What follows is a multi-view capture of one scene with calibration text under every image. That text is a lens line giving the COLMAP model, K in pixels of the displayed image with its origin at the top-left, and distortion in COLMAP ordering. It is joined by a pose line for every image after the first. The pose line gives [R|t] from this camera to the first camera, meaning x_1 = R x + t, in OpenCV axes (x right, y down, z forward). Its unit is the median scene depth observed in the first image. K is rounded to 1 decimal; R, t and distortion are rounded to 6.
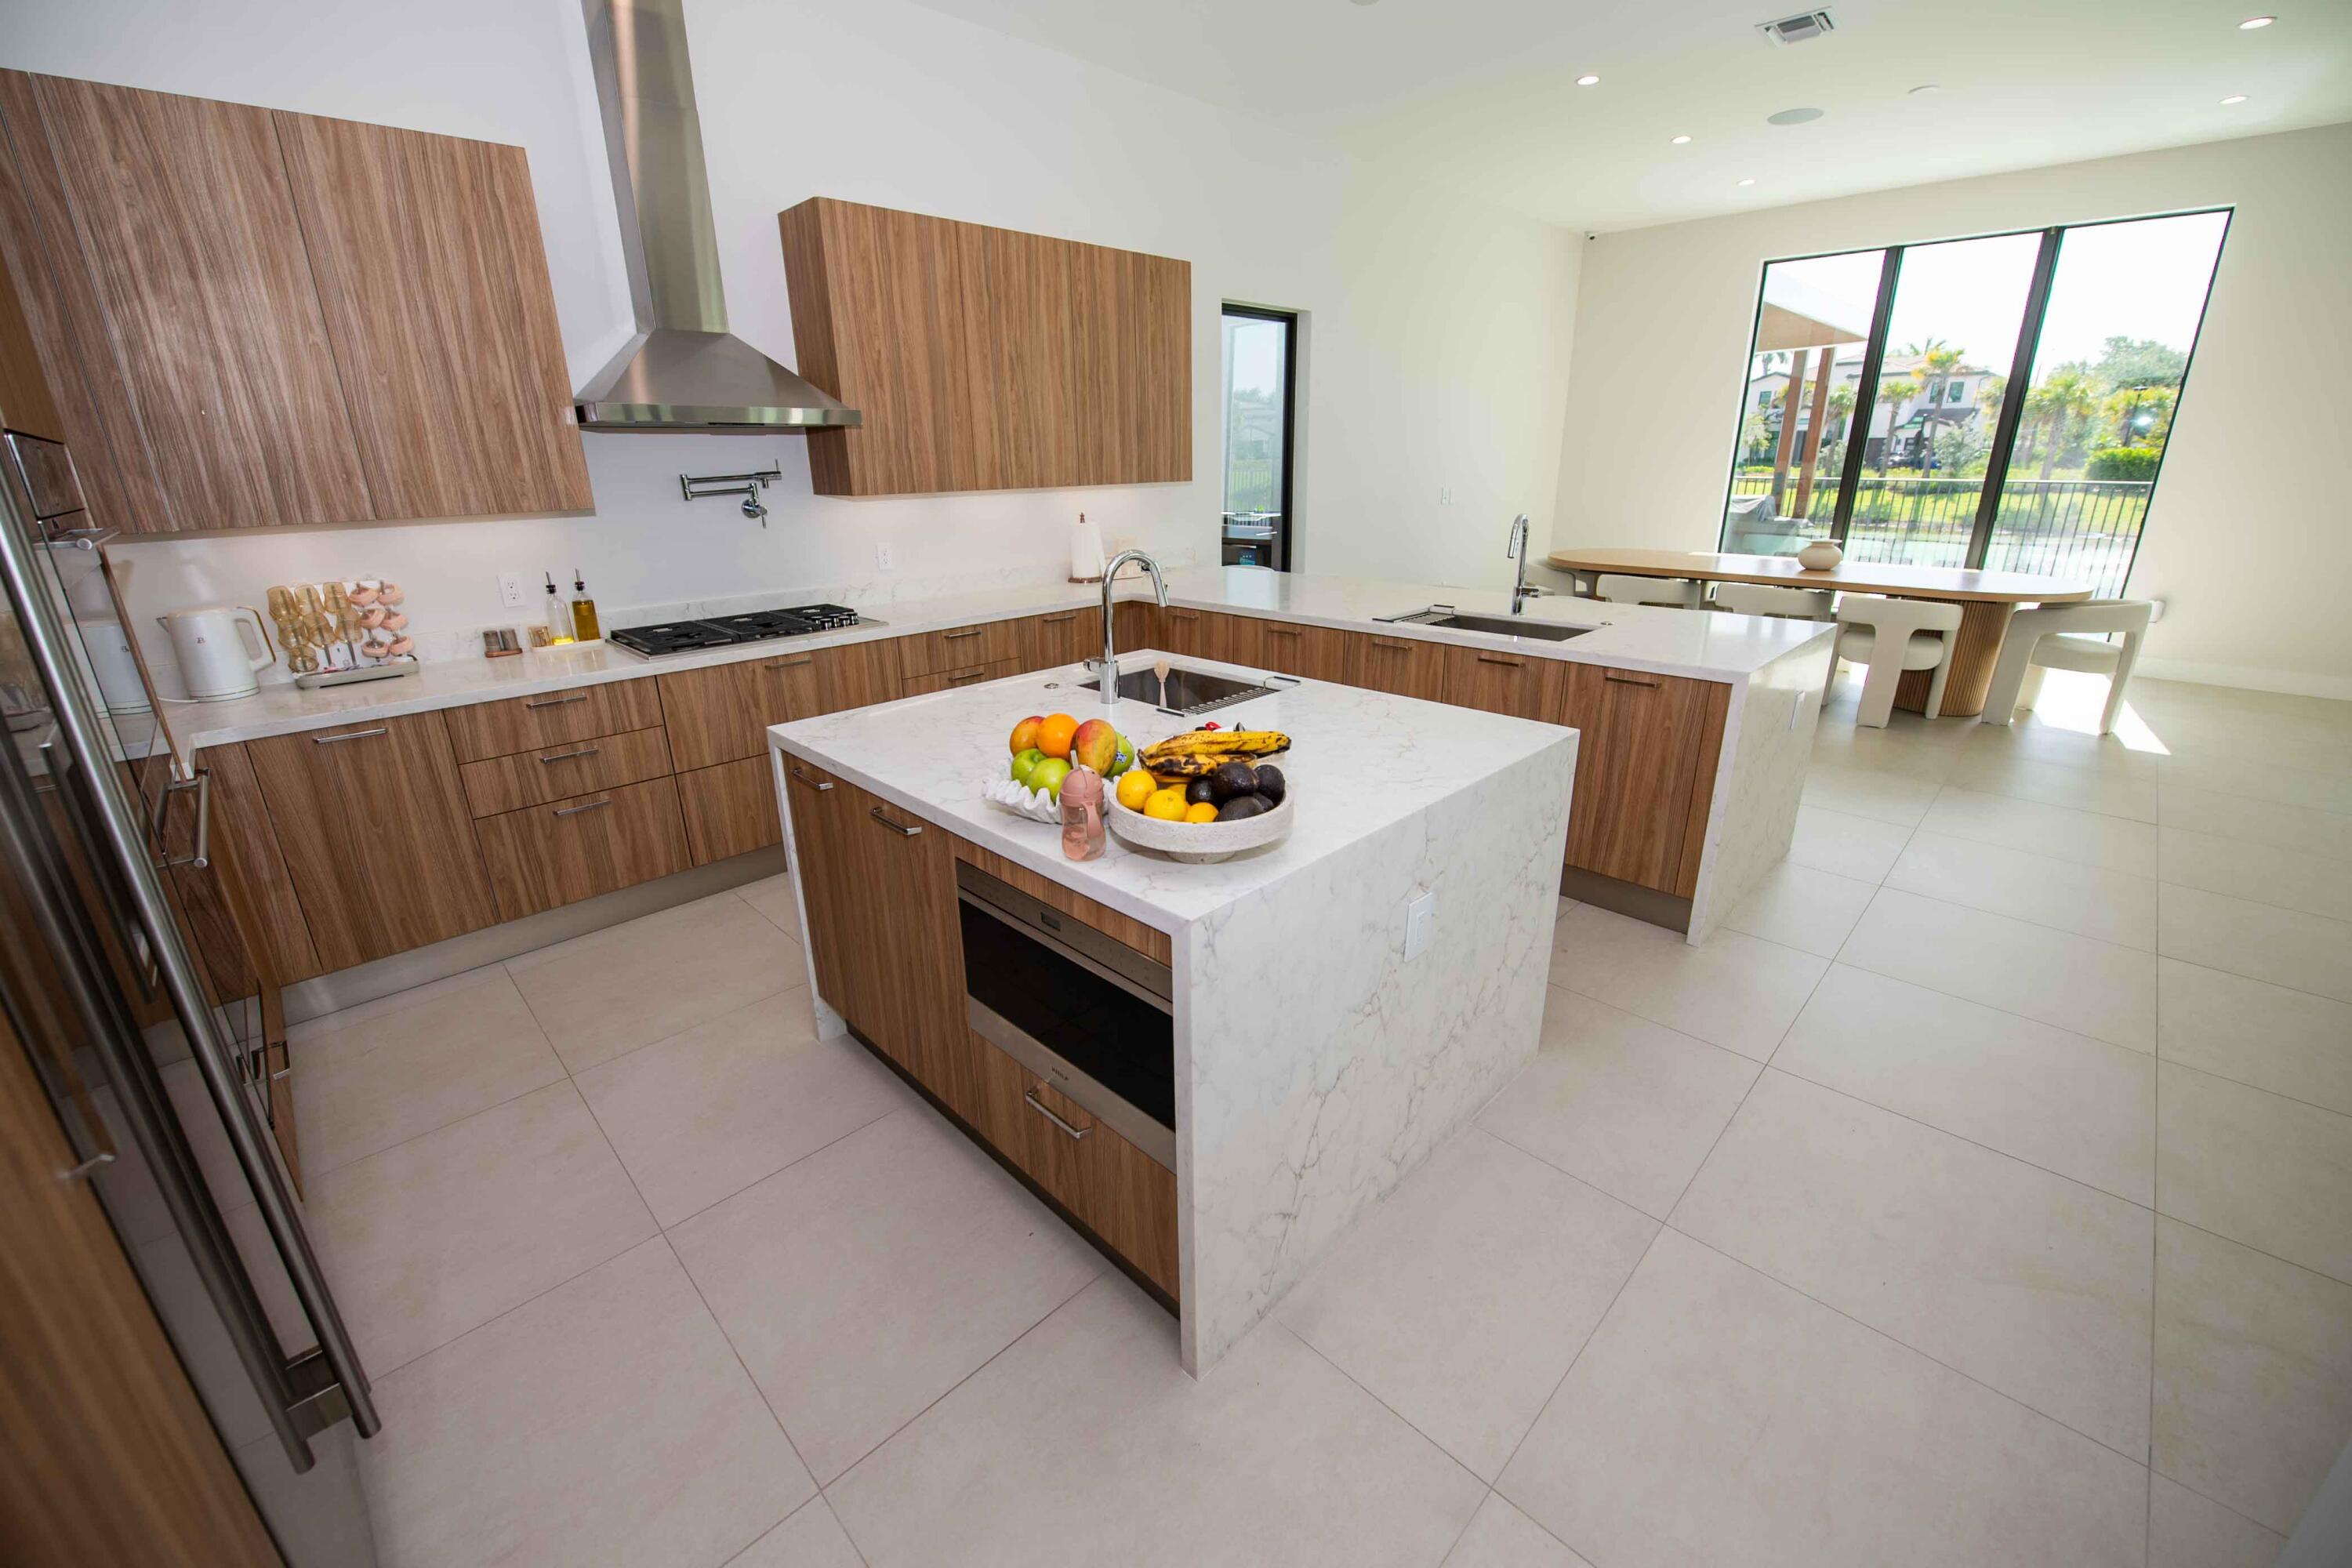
lens RADIAL K [[932.2, 0, 1168.7], [0, 932.2, 775.0], [0, 0, 1]] dist [-0.018766, -0.000400]
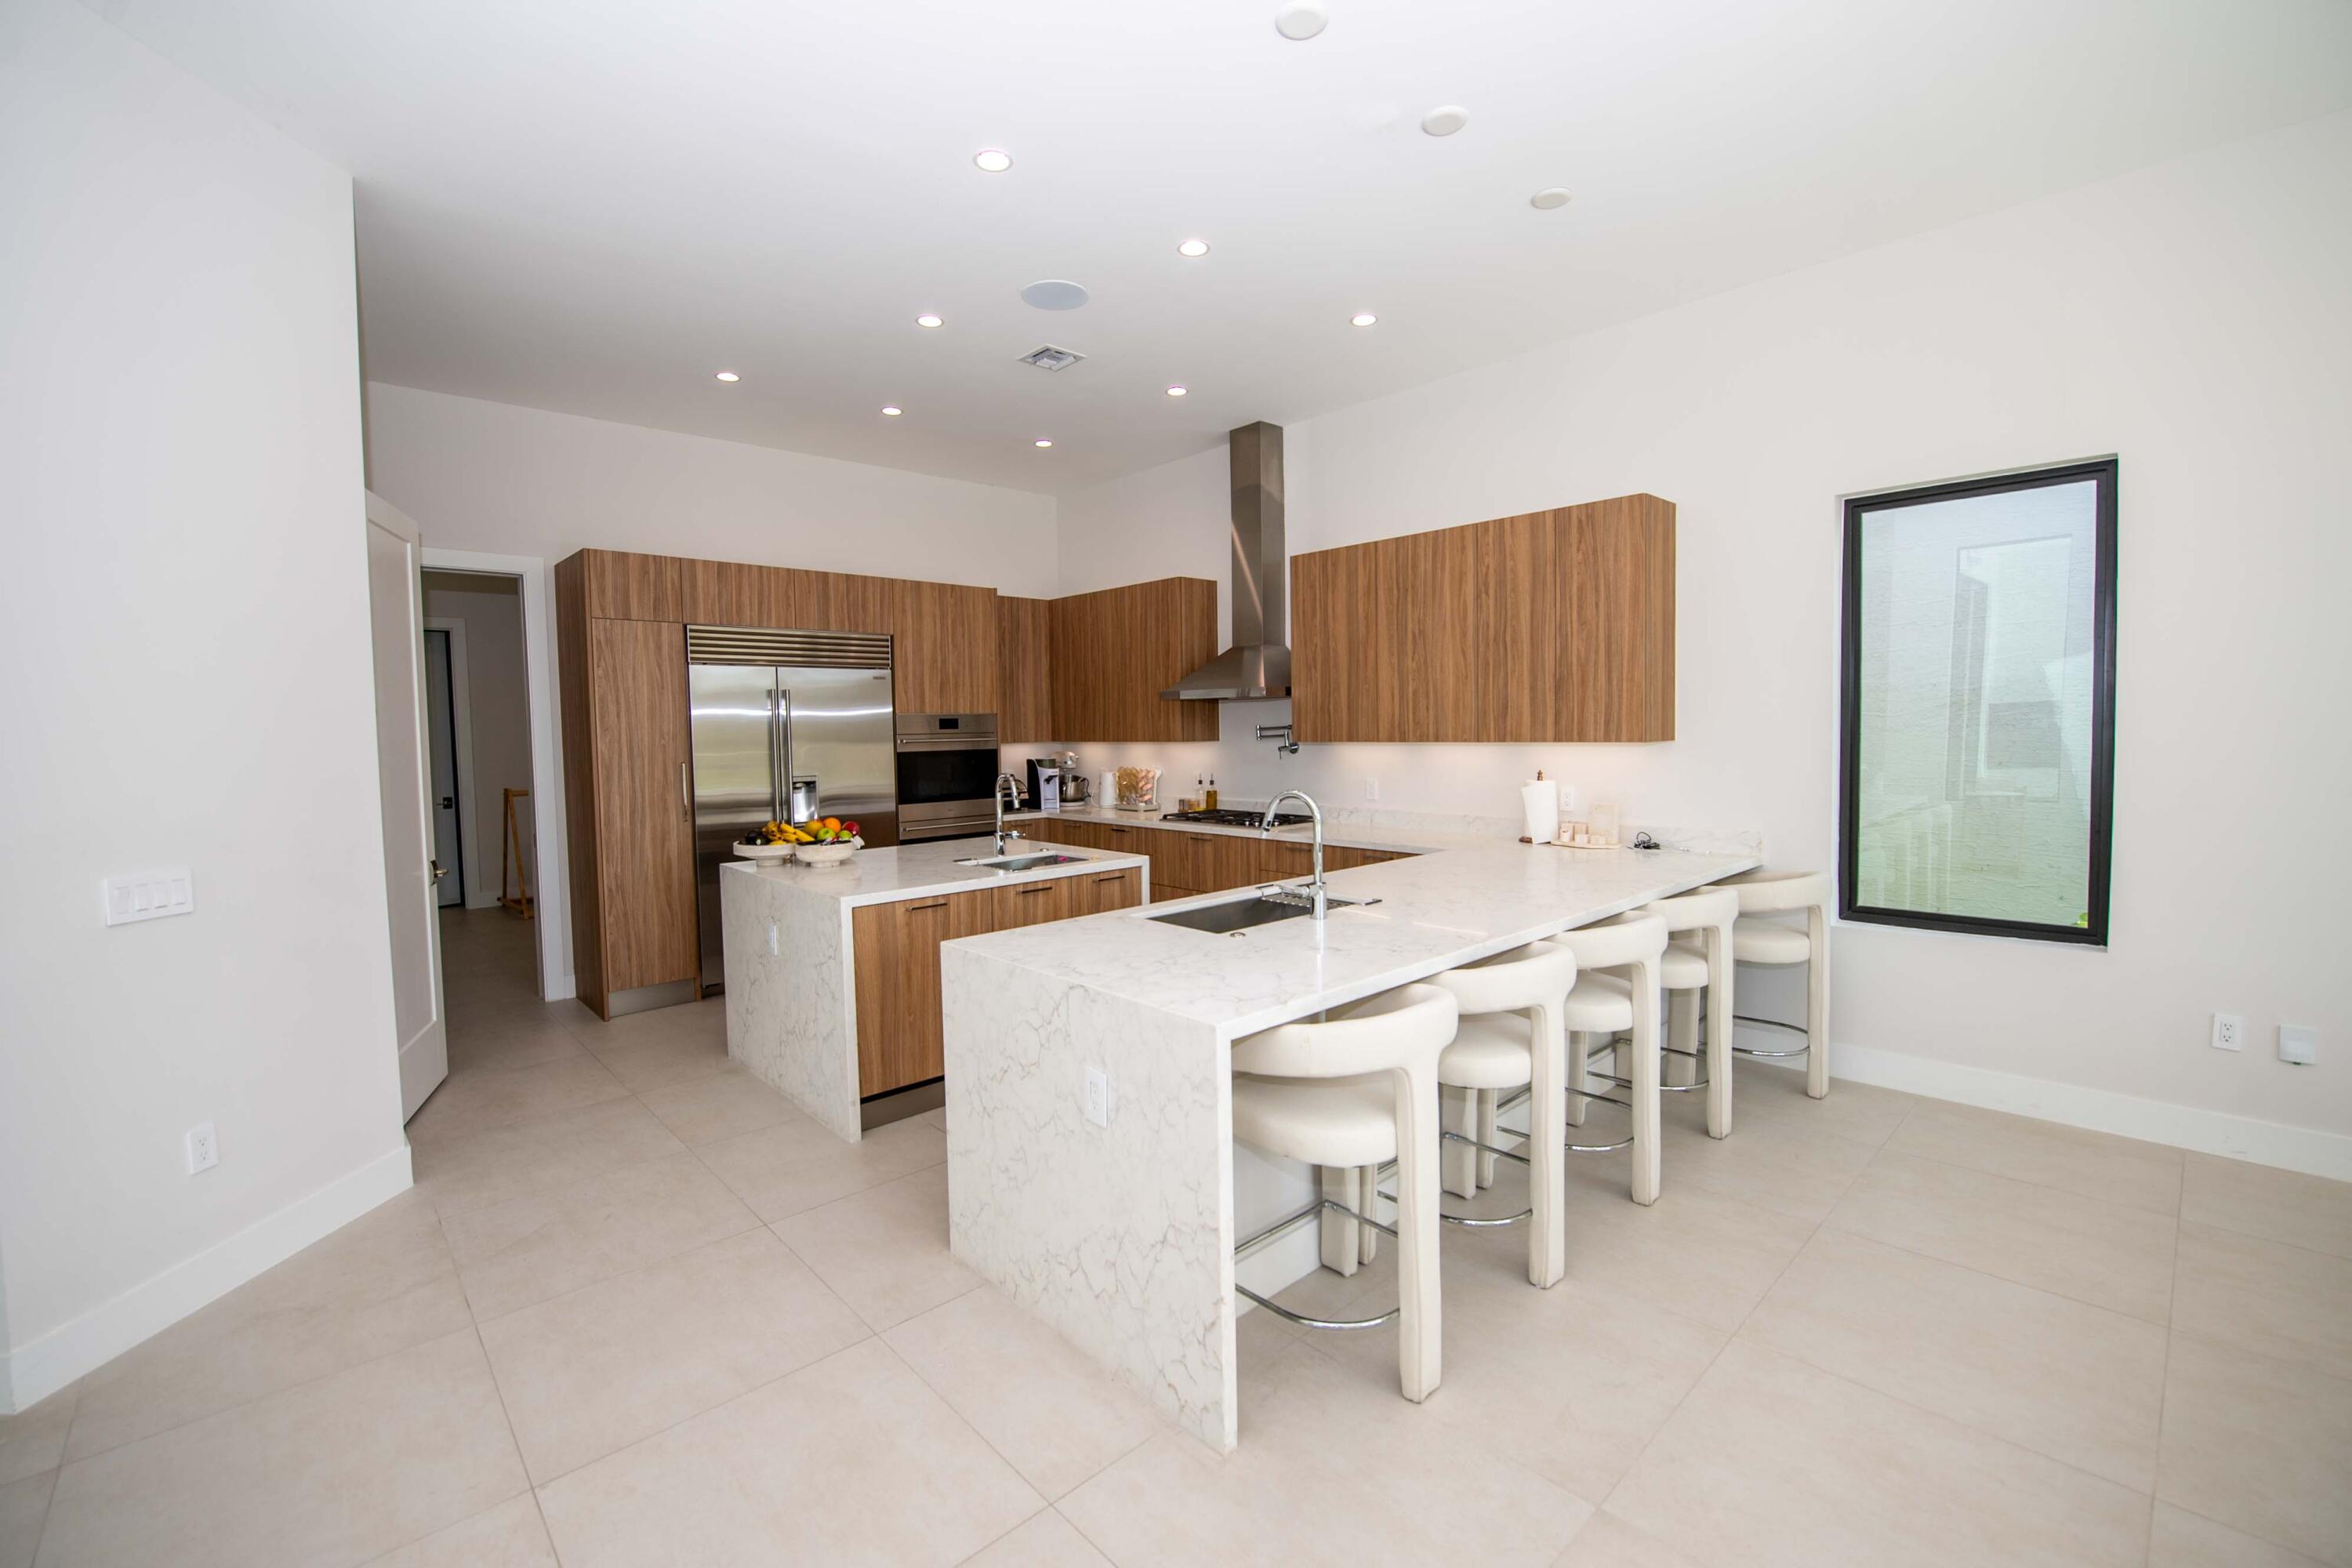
lens RADIAL K [[976.9, 0, 1168.0], [0, 976.9, 774.0], [0, 0, 1]] dist [-0.019049, -0.000329]
pose [[-0.040503, 0.065443, -0.997034, 1.027088], [-0.306281, 0.949003, 0.074733, -0.268269], [0.951079, 0.308399, -0.018394, 0.750410]]
